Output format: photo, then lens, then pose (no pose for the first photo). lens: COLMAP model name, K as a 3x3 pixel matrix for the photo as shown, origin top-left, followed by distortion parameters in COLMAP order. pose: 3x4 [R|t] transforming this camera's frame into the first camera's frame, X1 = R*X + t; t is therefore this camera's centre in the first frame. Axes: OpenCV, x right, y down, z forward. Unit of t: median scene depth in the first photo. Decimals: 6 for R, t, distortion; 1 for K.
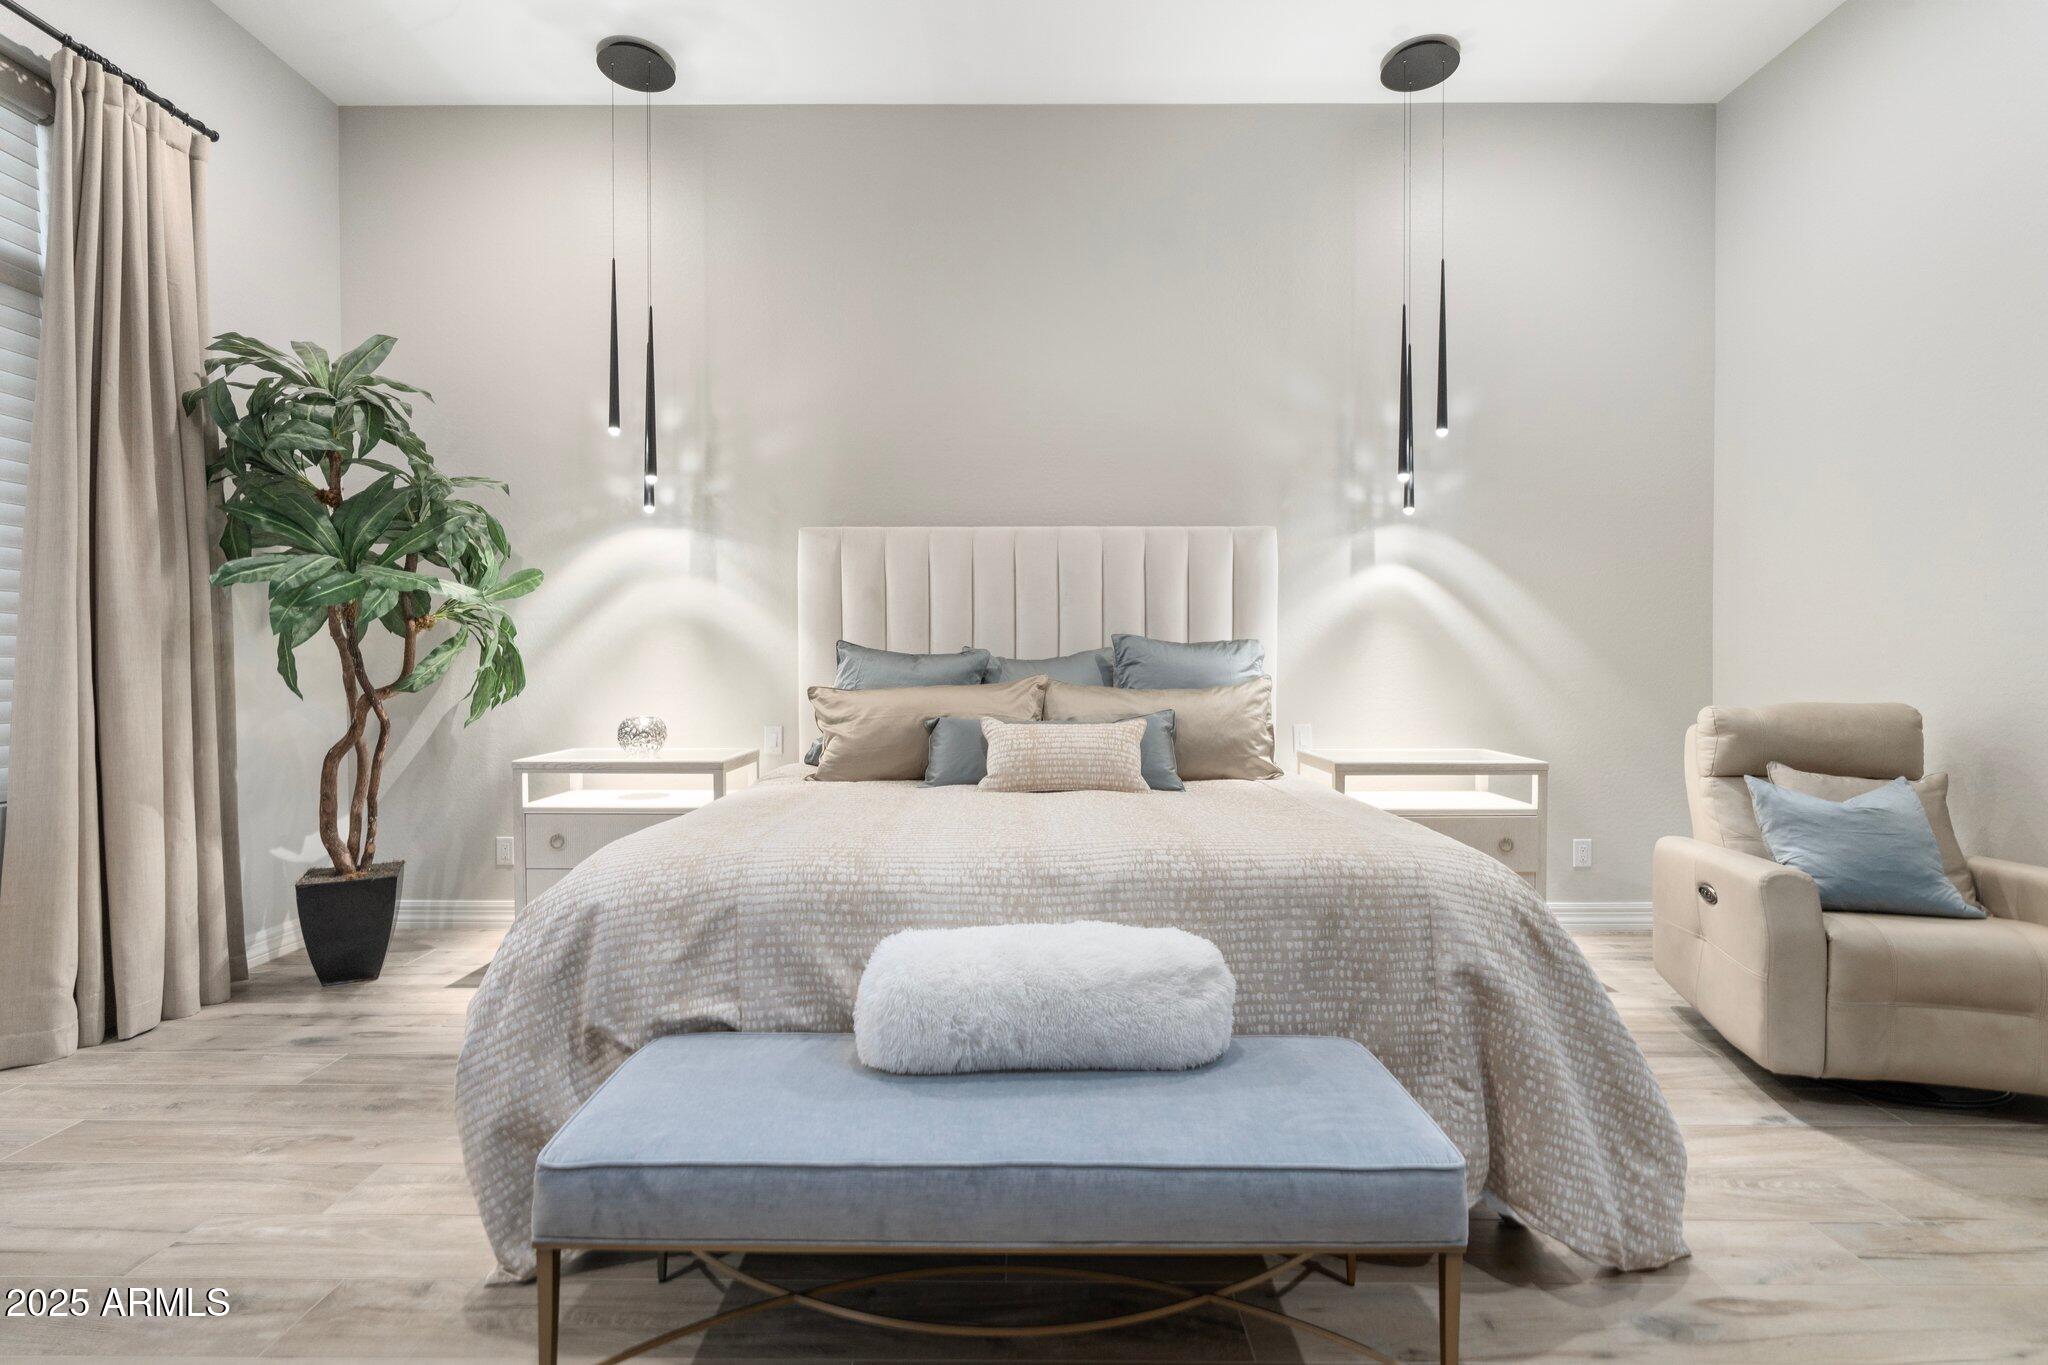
lens RADIAL K [[919.6, 0, 1022.3], [0, 919.6, 675.4], [0, 0, 1]] dist [-0.010953, 0.003040]
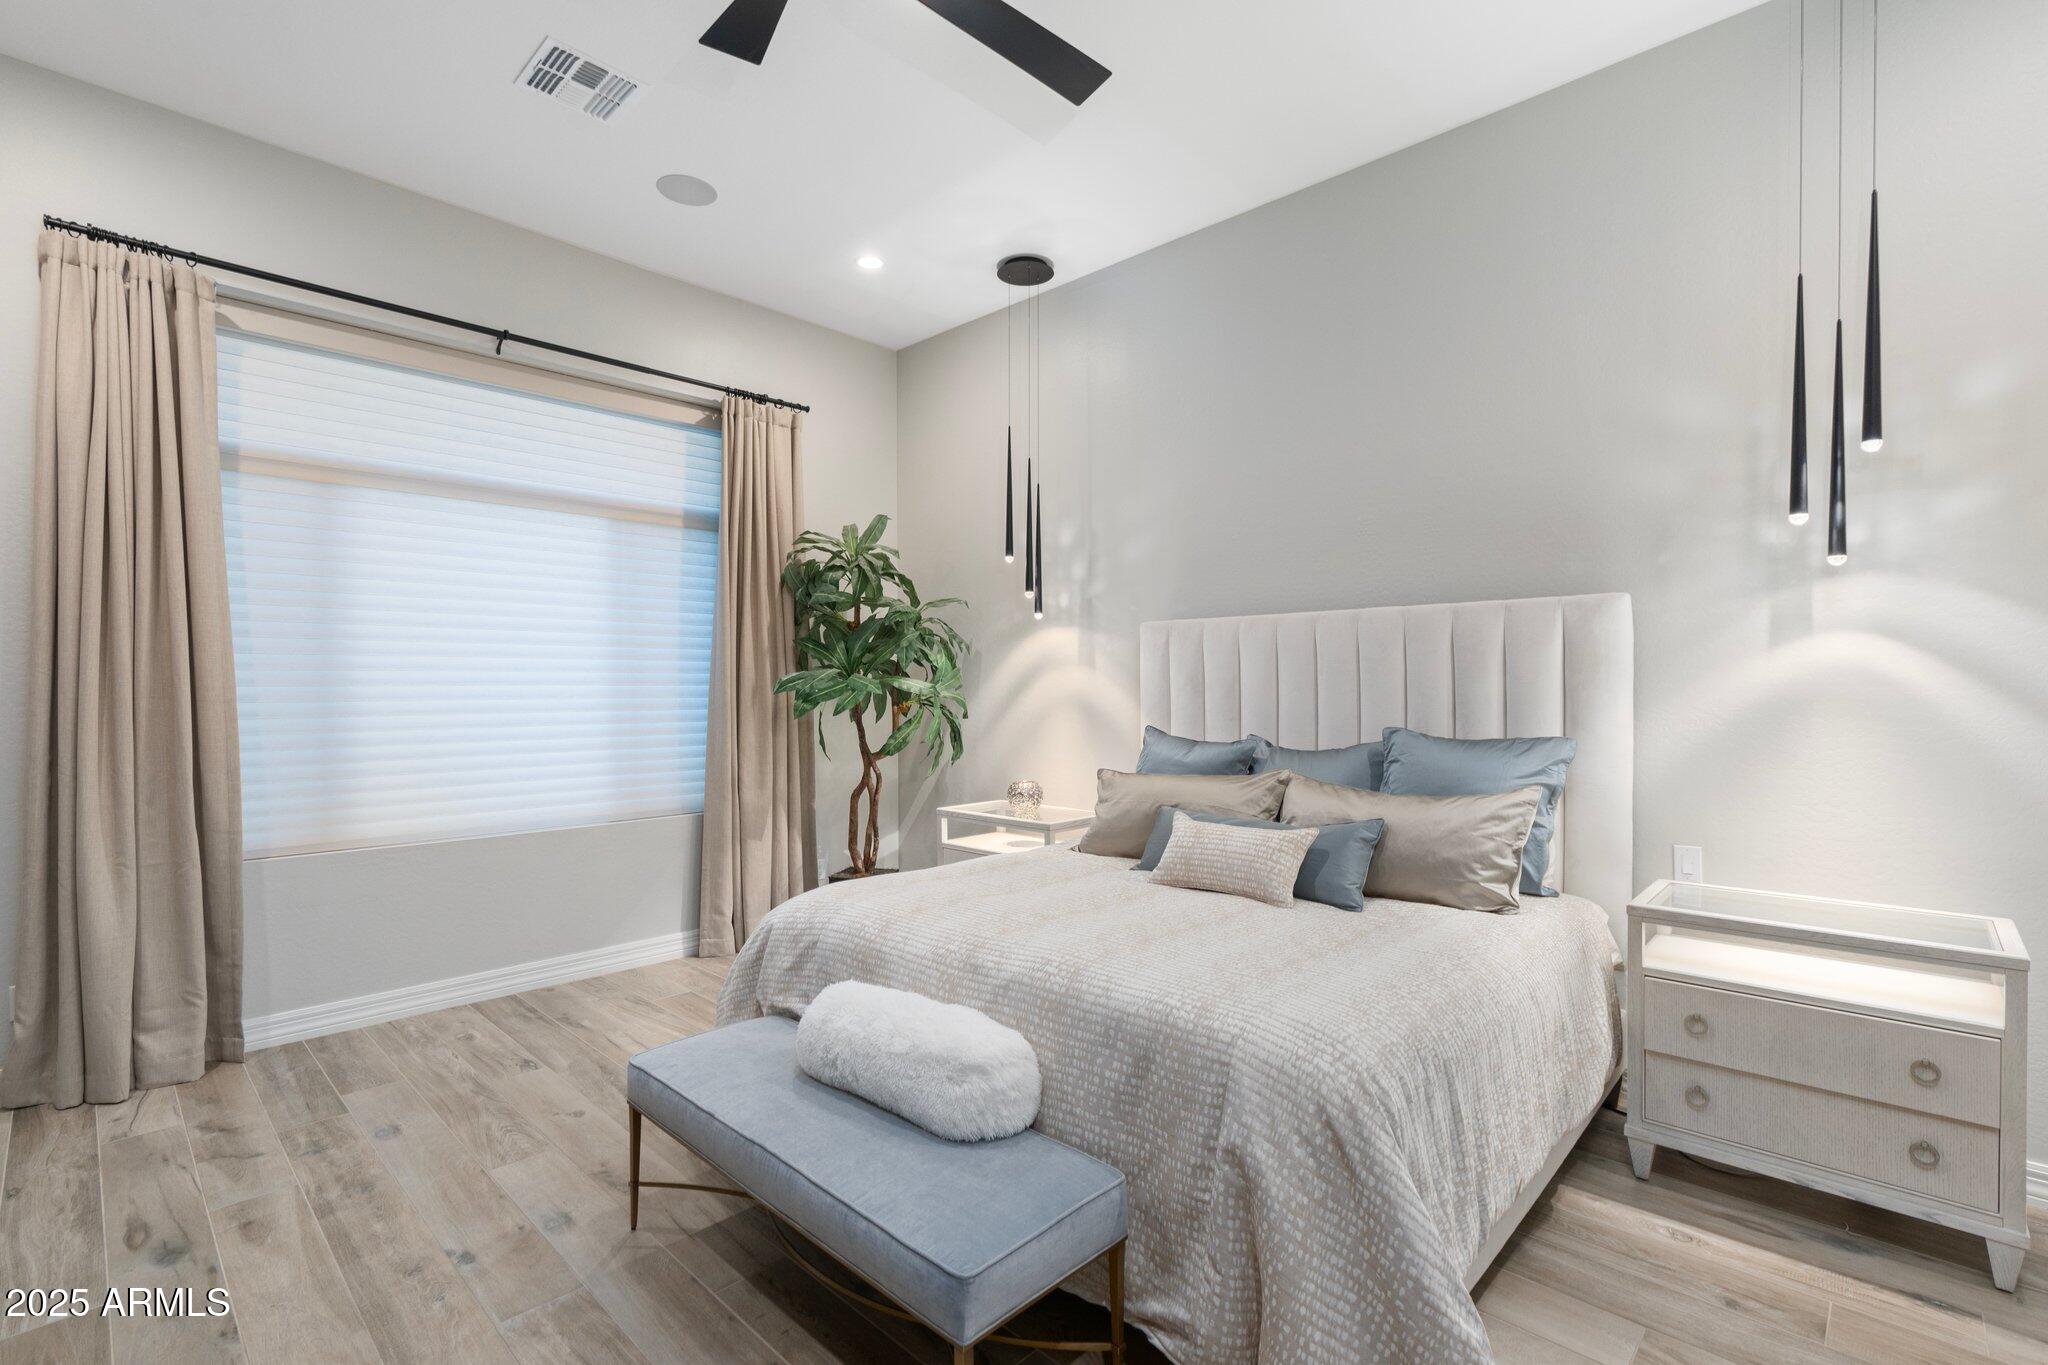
lens RADIAL K [[919.6, 0, 1012.3], [0, 919.6, 694.5], [0, 0, 1]] dist [-0.010953, 0.003040]
pose [[0.721996, 0.003300, -0.691890, 0.553048], [-0.005997, 0.999981, -0.001488, -0.087895], [0.691871, 0.005224, 0.722002, 0.077735]]
